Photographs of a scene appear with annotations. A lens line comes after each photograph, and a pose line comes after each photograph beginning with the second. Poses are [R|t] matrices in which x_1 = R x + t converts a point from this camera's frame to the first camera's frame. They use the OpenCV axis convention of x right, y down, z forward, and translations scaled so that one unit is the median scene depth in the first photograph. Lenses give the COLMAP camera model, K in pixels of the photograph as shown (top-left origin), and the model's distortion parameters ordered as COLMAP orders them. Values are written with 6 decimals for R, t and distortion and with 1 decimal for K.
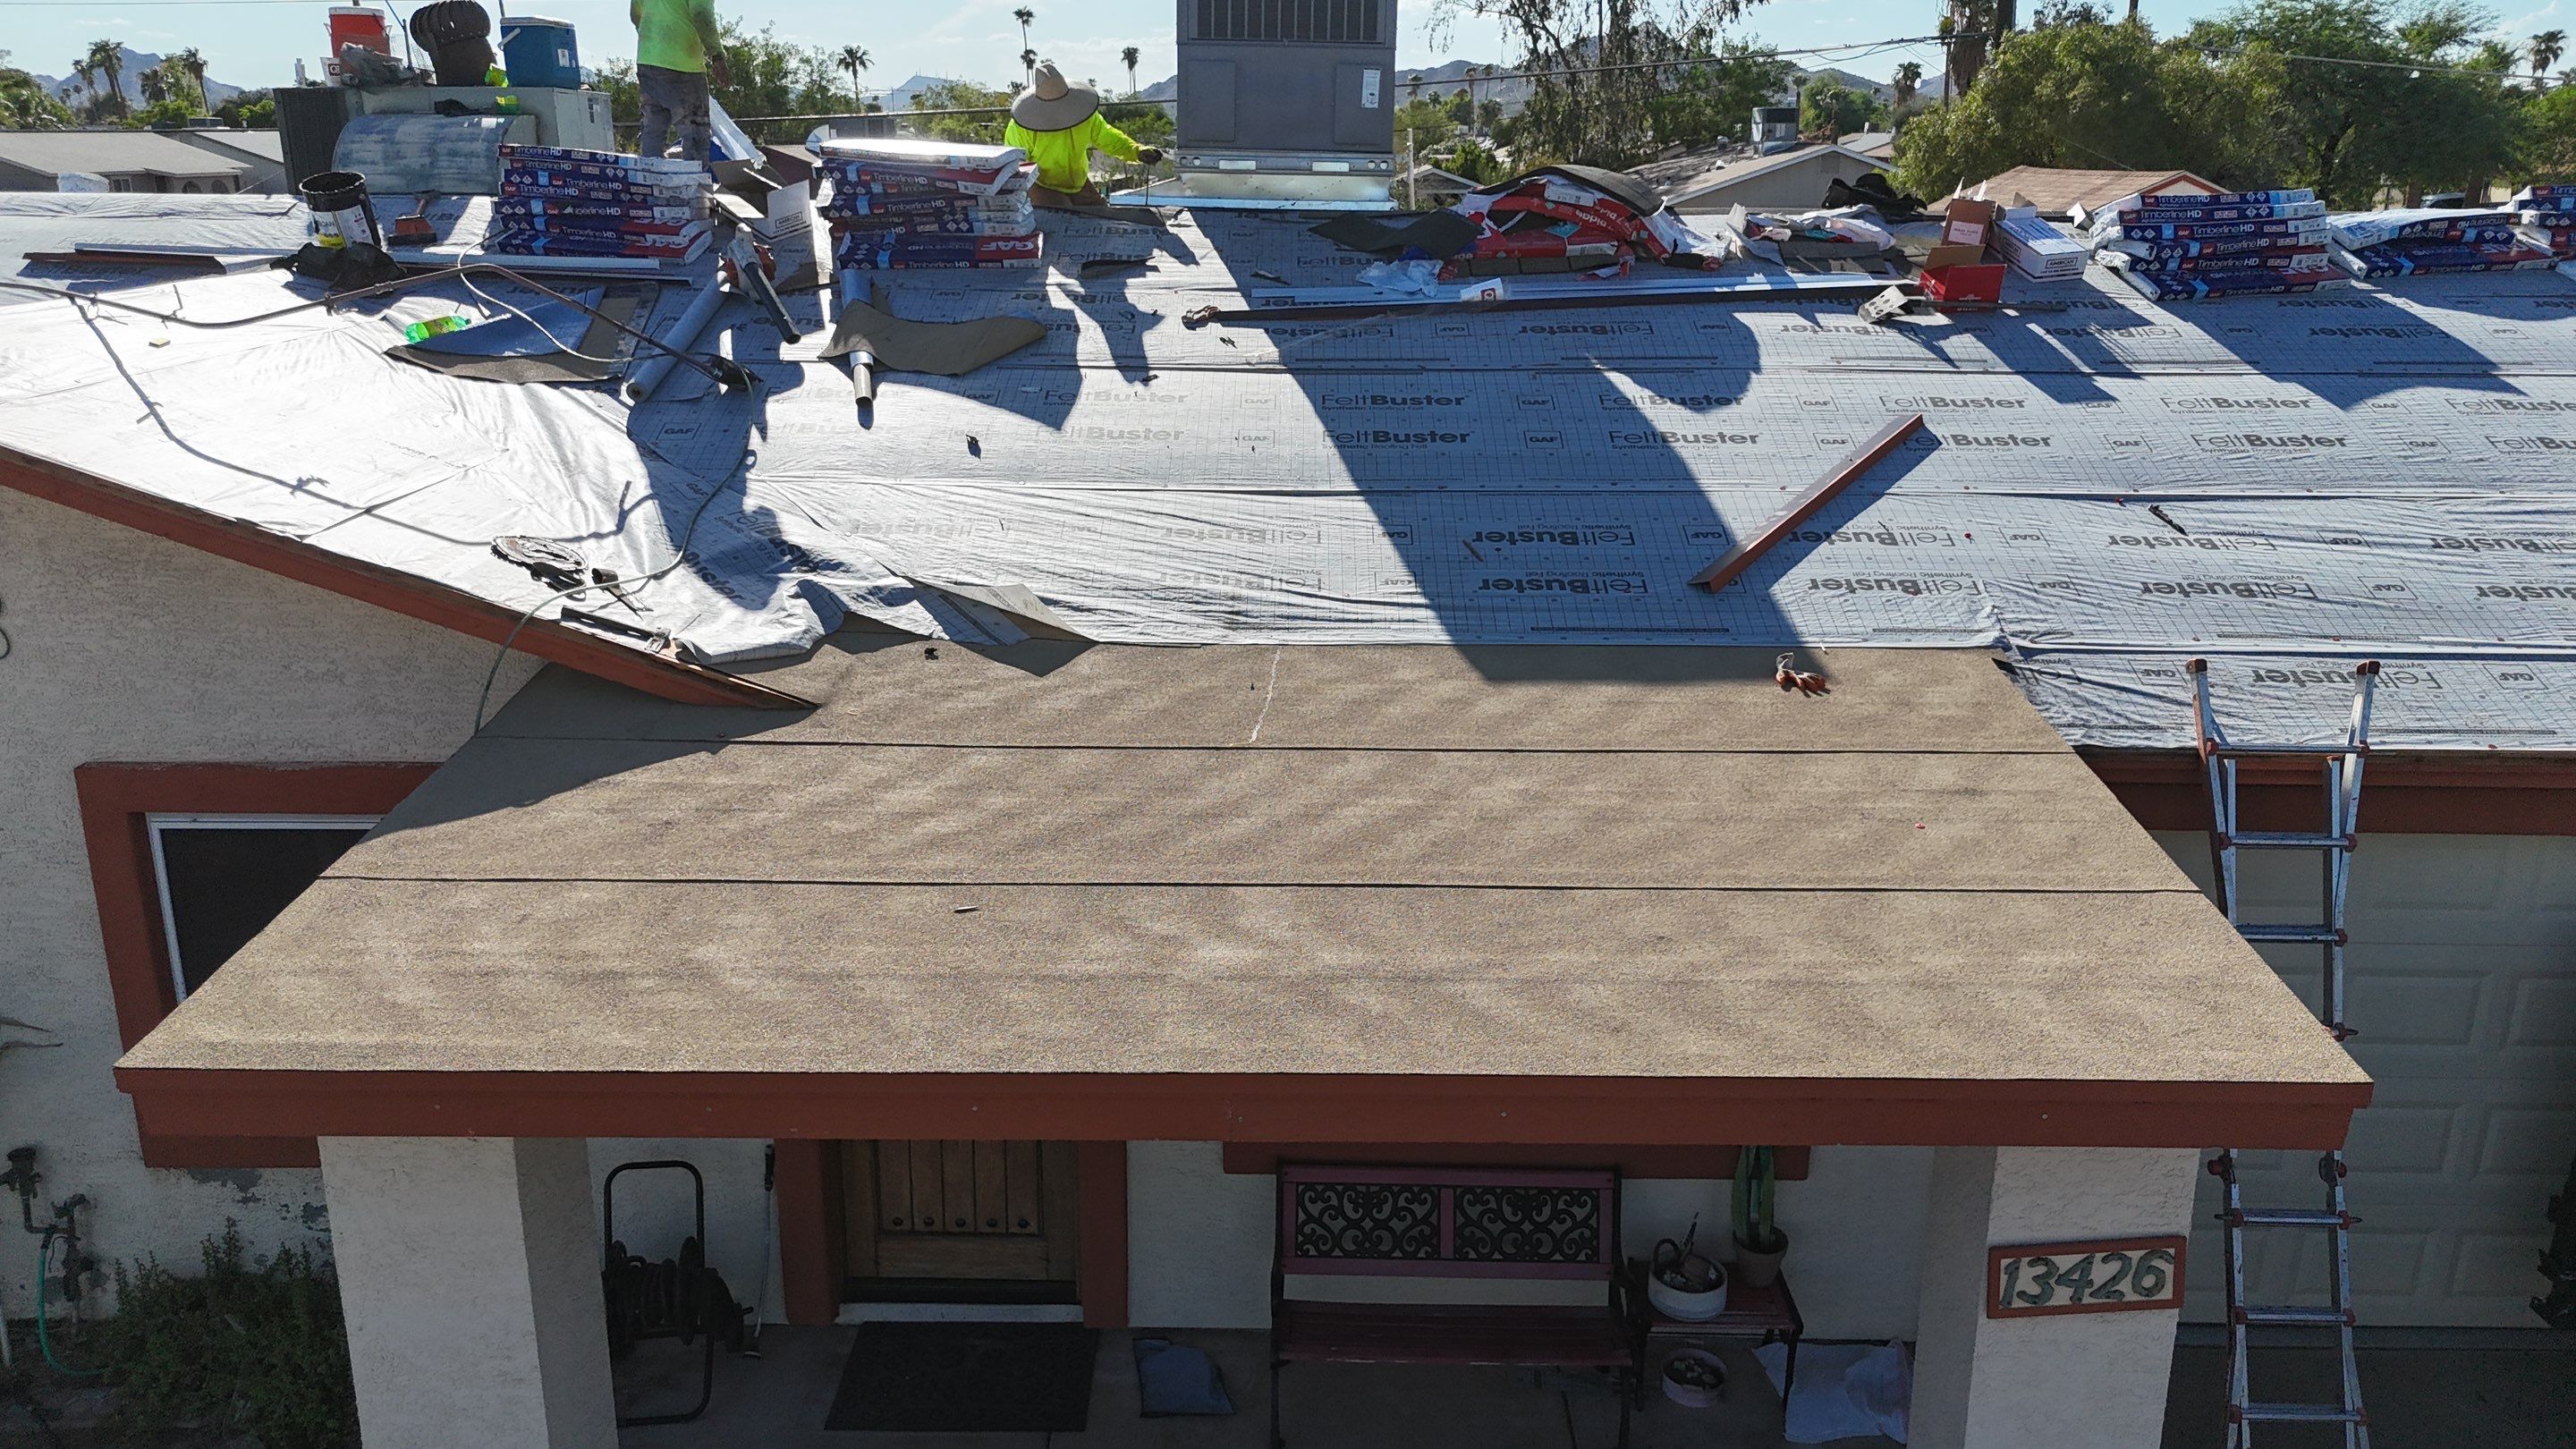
lens RADIAL K [[1902.1, 0, 1288.0], [0, 1902.1, 724.5], [0, 0, 1]] dist [0.041317, -0.047268]
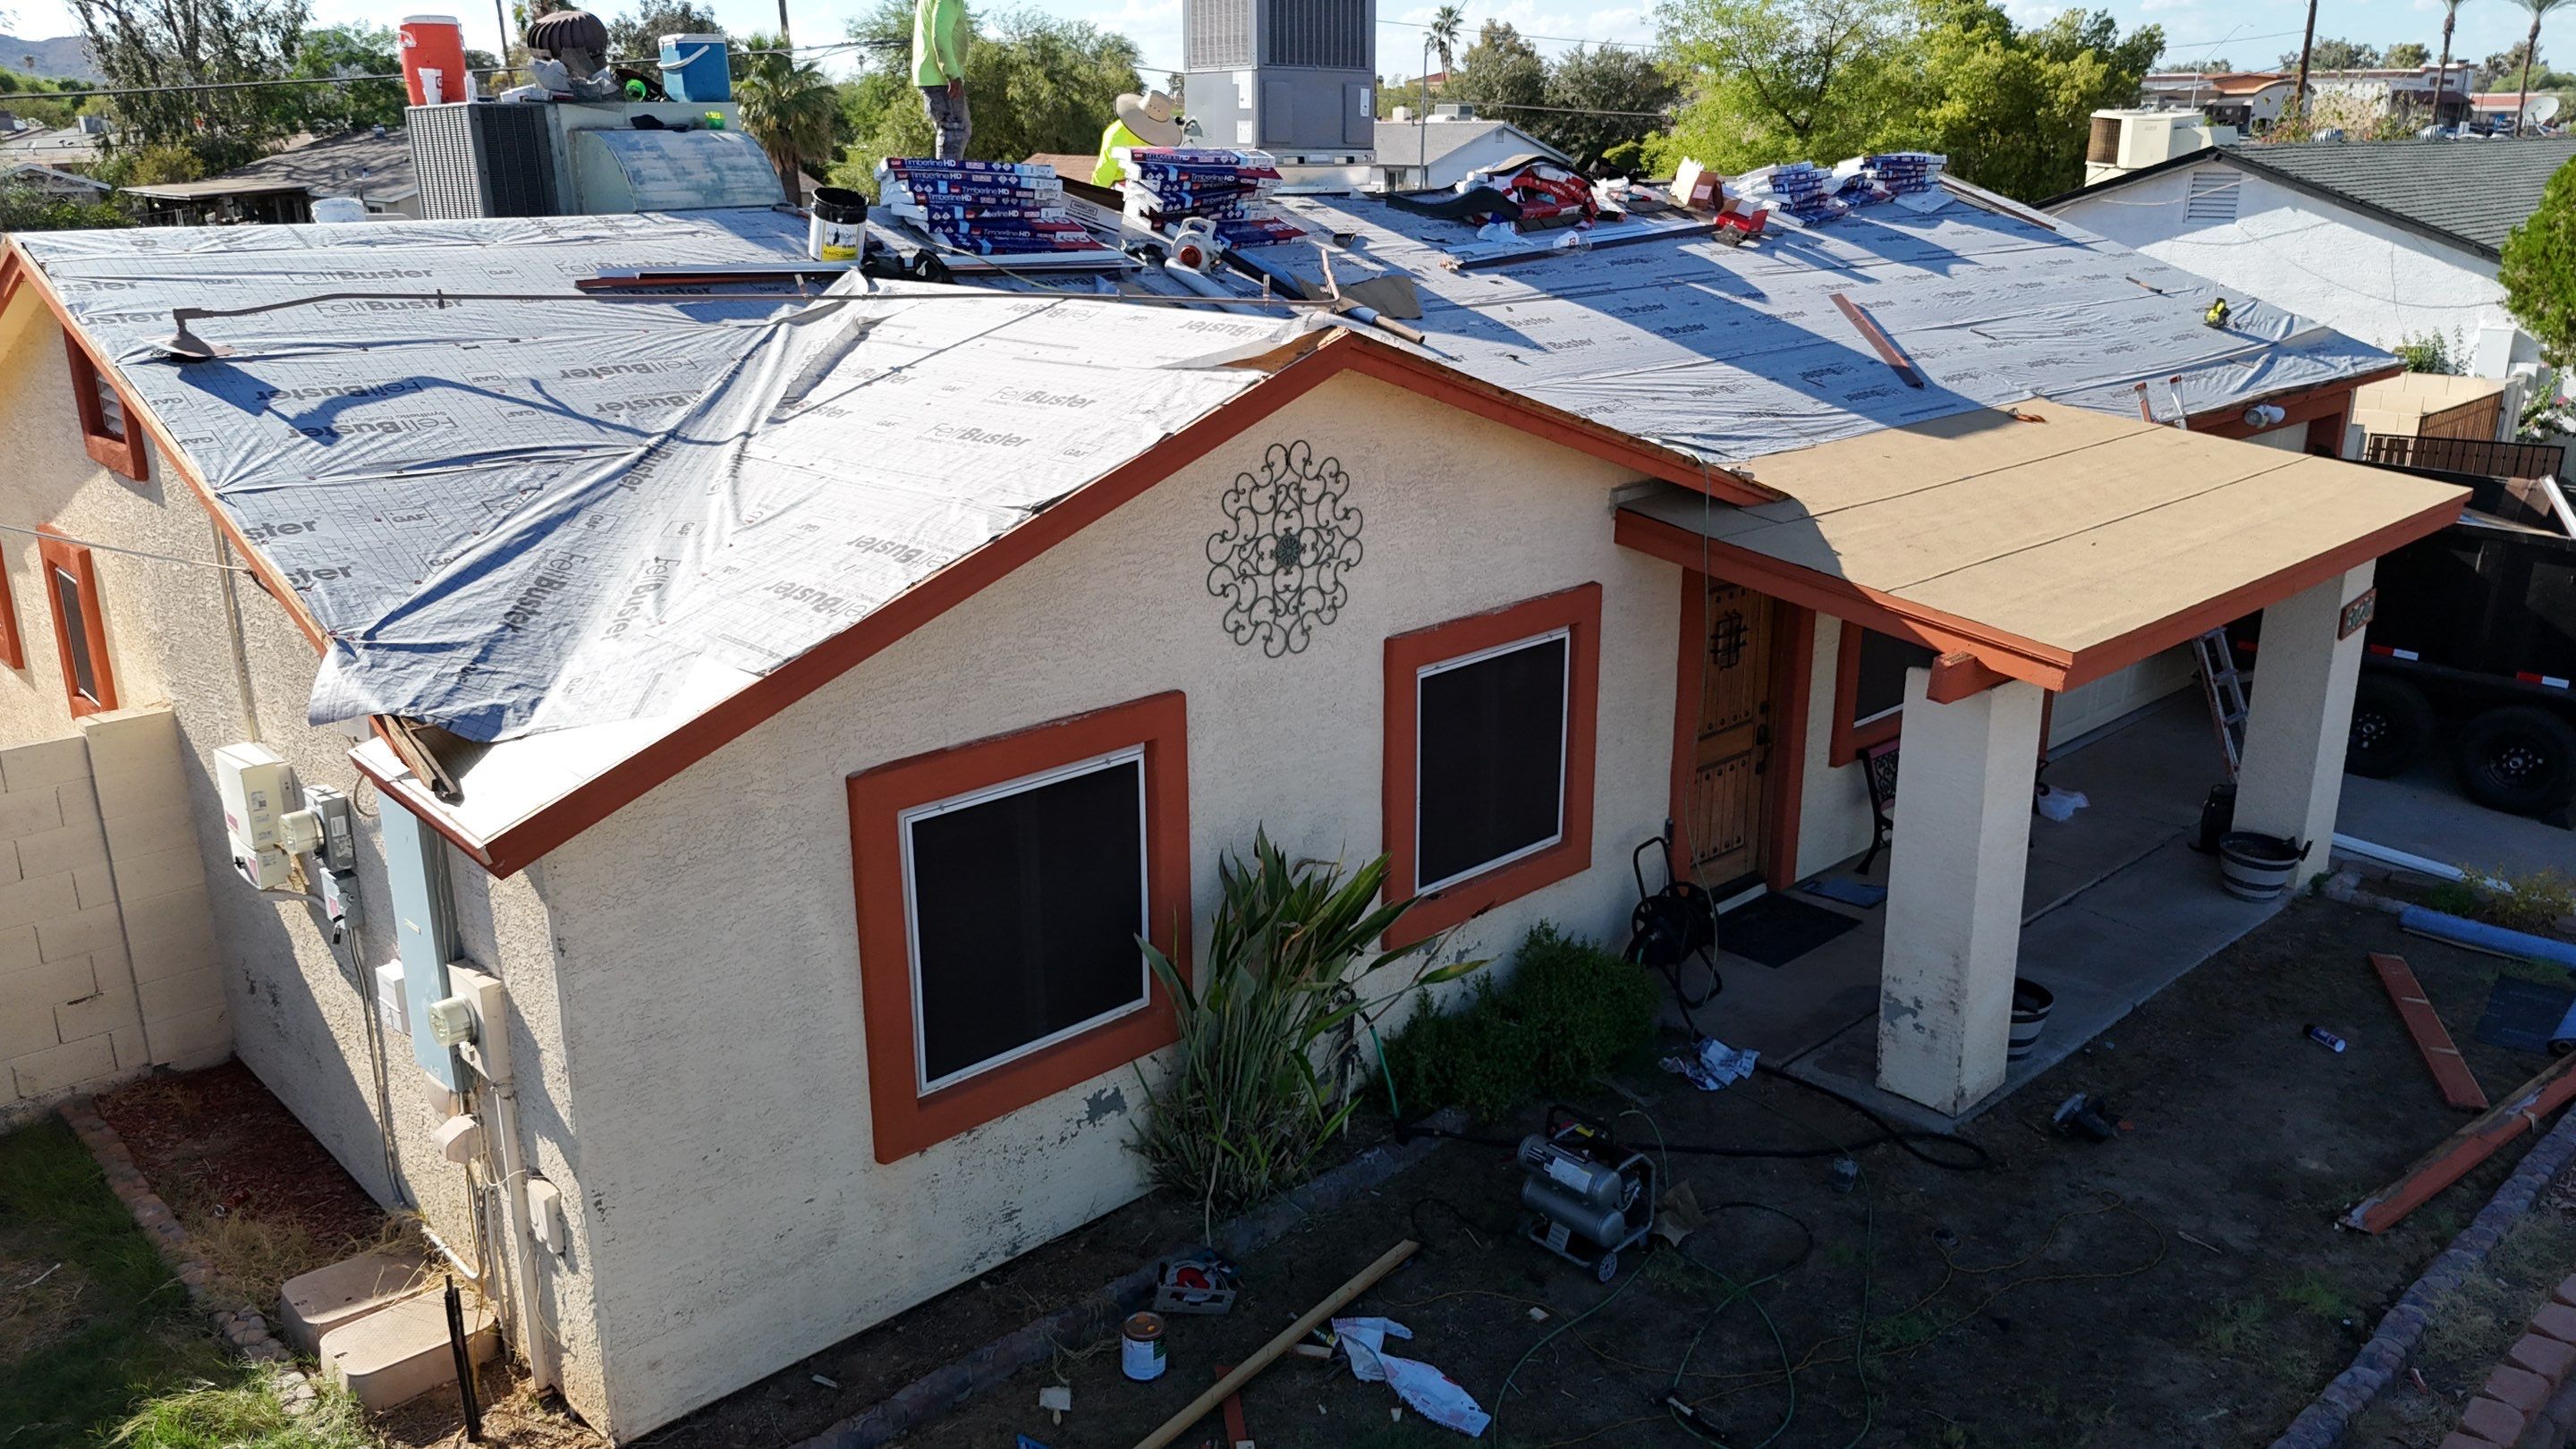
lens RADIAL K [[1902.1, 0, 1288.0], [0, 1902.1, 724.5], [0, 0, 1]] dist [0.041317, -0.047268]
pose [[0.719228, -0.217126, 0.659975, -1.192354], [0.210097, 0.973410, 0.091284, -0.042635], [-0.662246, 0.073005, 0.745721, 0.059054]]
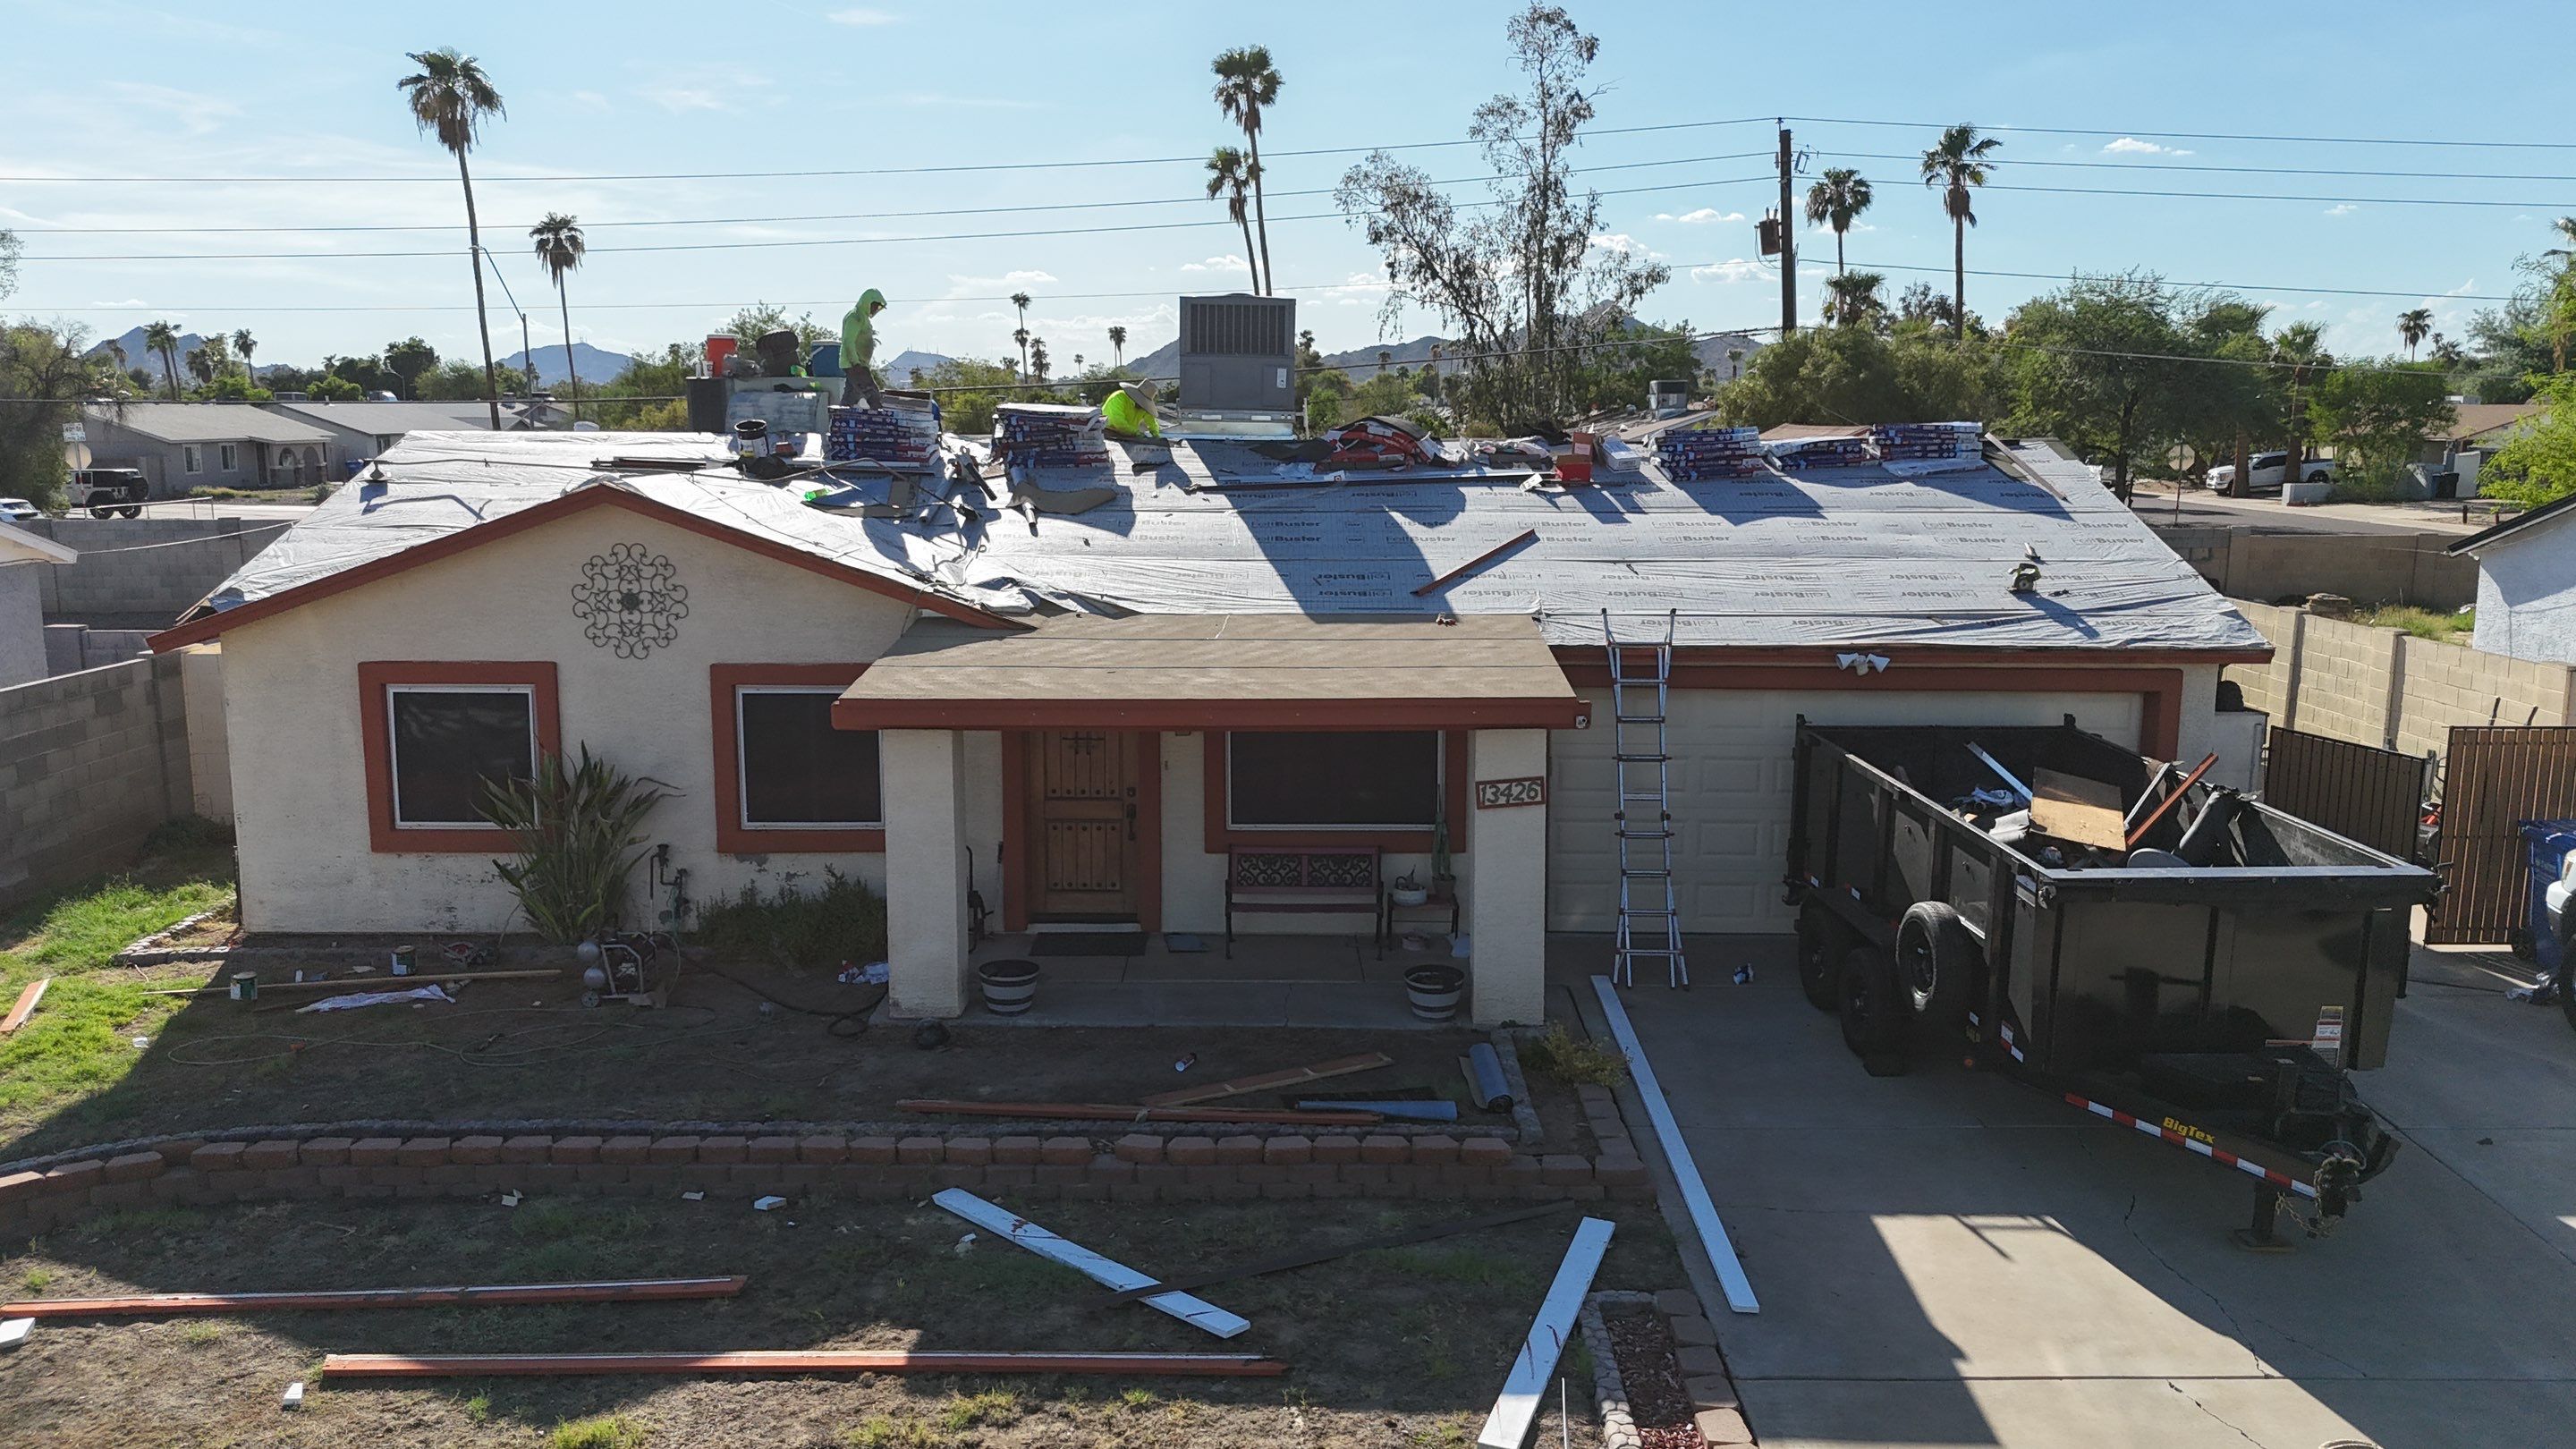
lens RADIAL K [[1869.9, 0, 1298.4], [0, 1869.9, 759.4], [0, 0, 1]] dist [0.075015, -0.083876]
pose [[0.999863, -0.005606, 0.015592, 0.034244], [0.007337, 0.993539, -0.113255, 0.306376], [-0.014857, 0.113354, 0.993444, -0.970495]]
